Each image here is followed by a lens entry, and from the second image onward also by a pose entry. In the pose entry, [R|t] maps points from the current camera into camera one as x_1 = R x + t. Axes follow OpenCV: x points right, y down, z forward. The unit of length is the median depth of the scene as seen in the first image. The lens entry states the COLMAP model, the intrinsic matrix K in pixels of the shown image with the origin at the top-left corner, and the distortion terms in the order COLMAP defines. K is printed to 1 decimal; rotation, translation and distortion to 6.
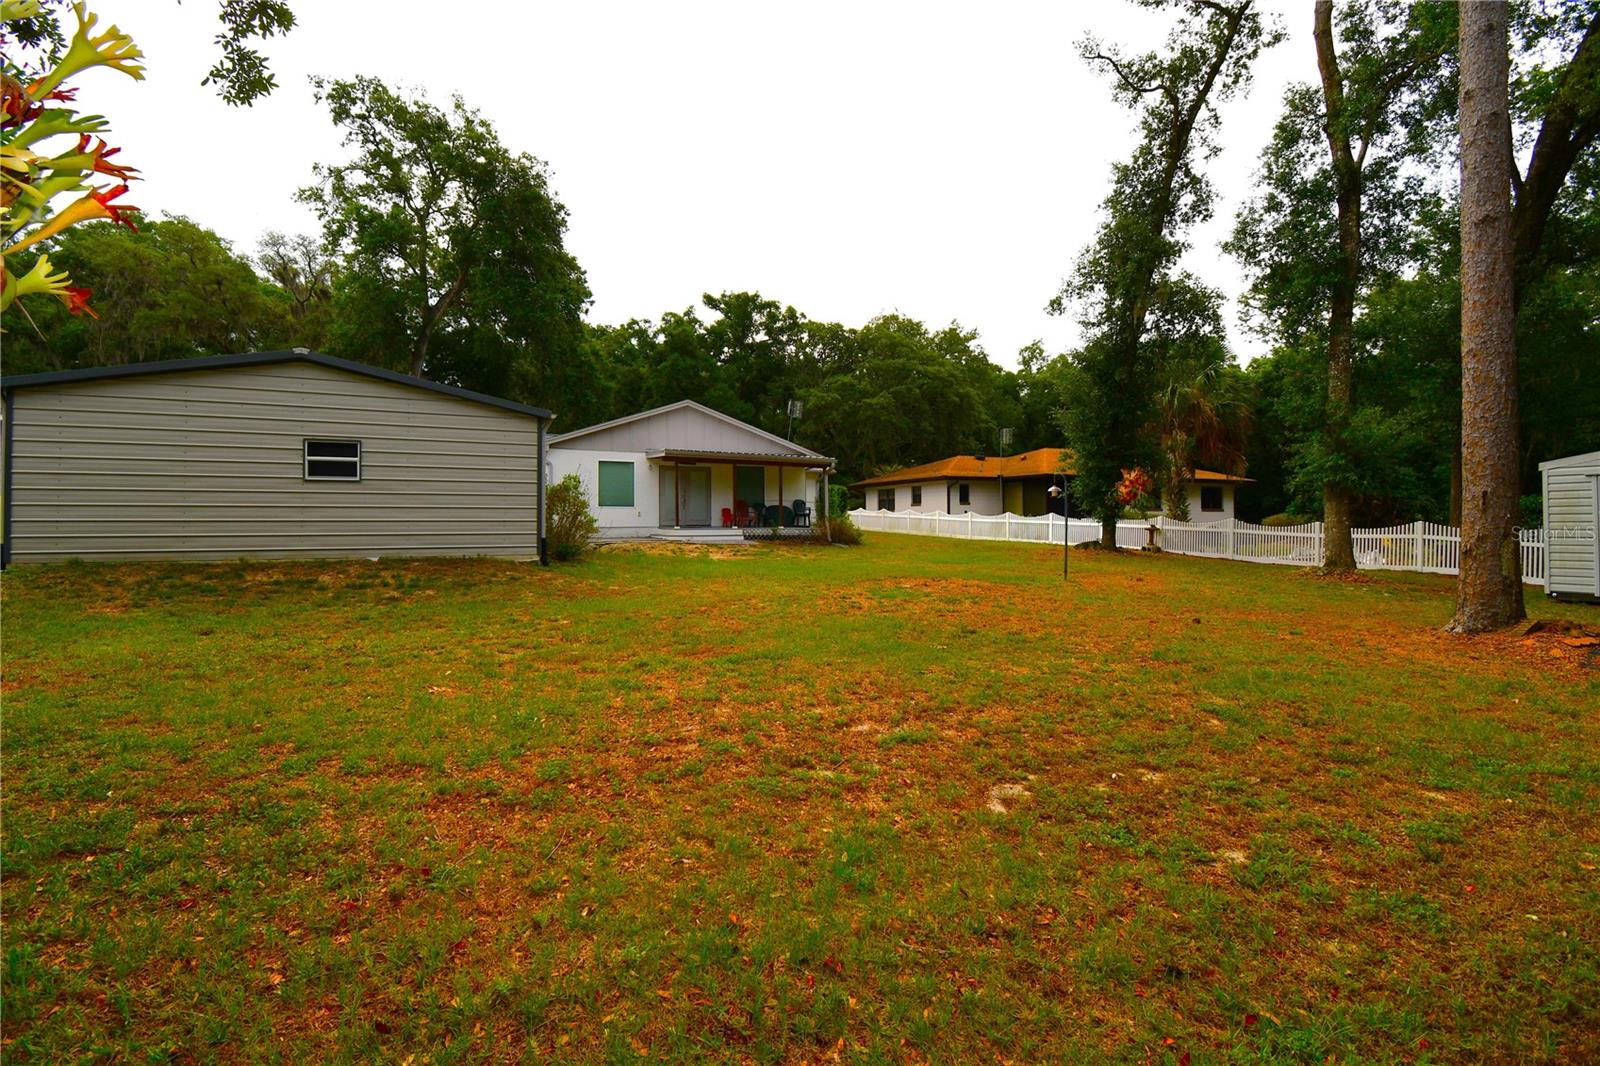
lens RADIAL K [[689.5, 0, 797.8], [0, 689.5, 530.6], [0, 0, 1]] dist [0.000869, -0.014058]
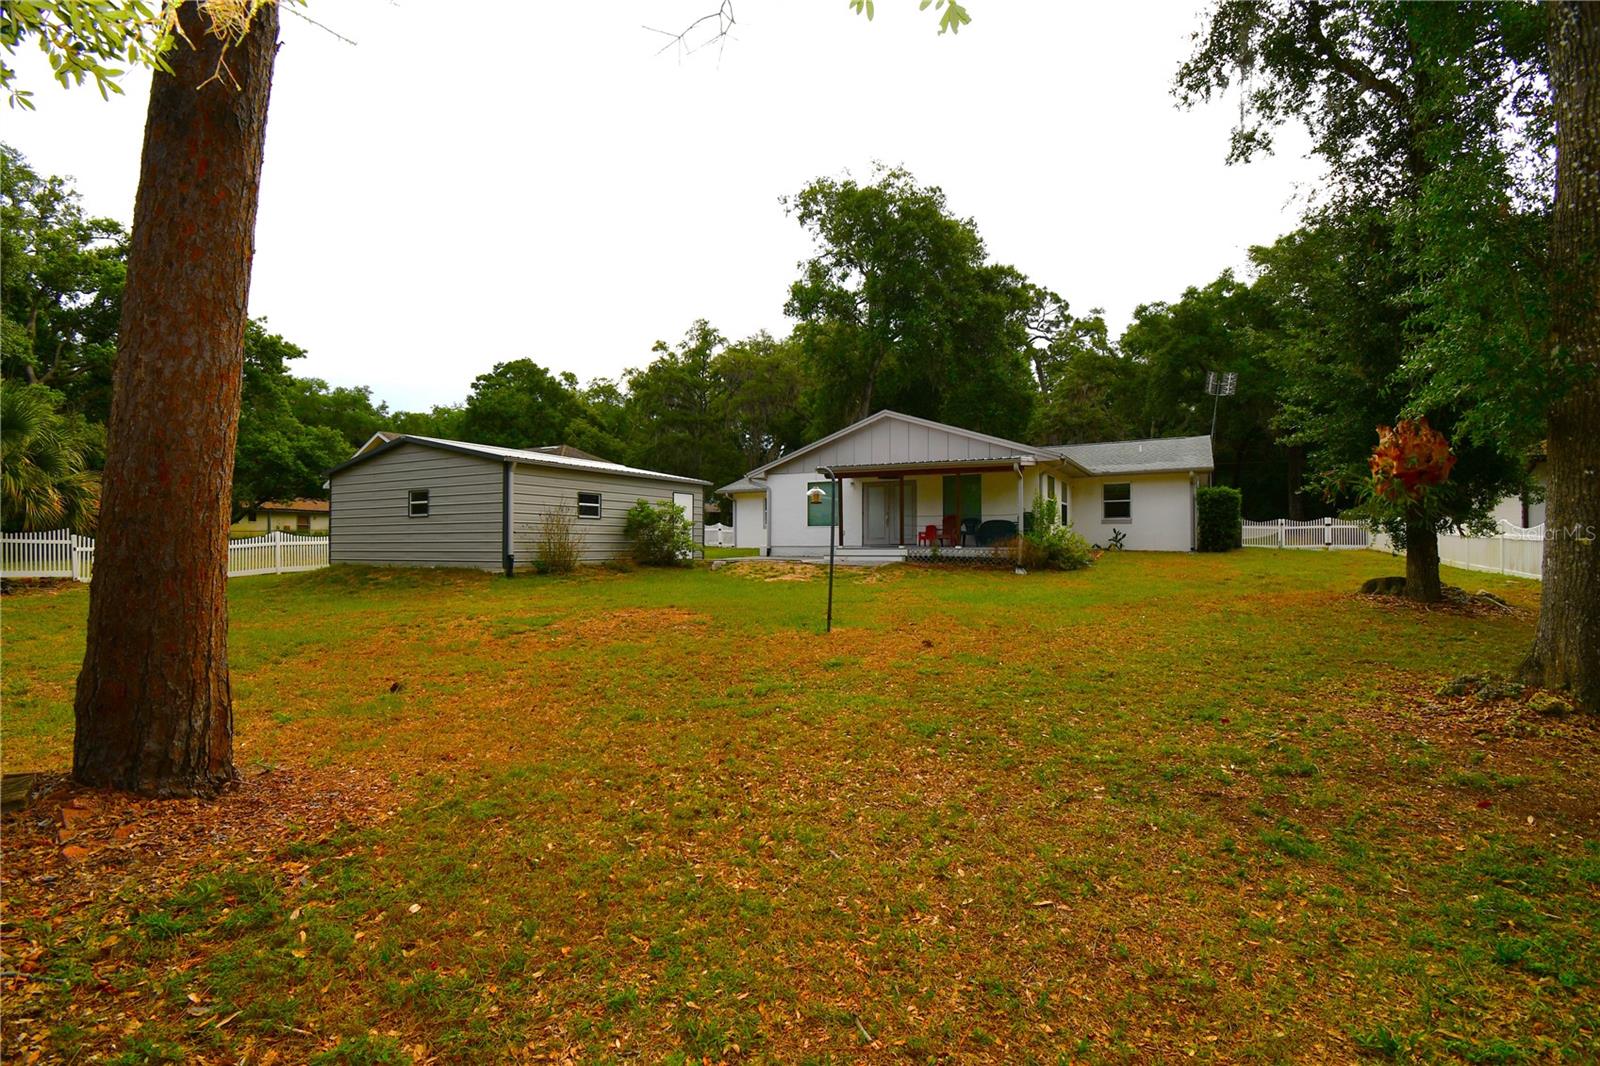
lens RADIAL K [[704.2, 0, 800.0], [0, 704.2, 533.0], [0, 0, 1]] dist [0.015886, -0.014480]
pose [[0.606782, -0.015638, -0.794714, 0.522014], [-0.004792, 0.999716, -0.023331, -0.000751], [0.794854, 0.017965, 0.606535, 0.333239]]
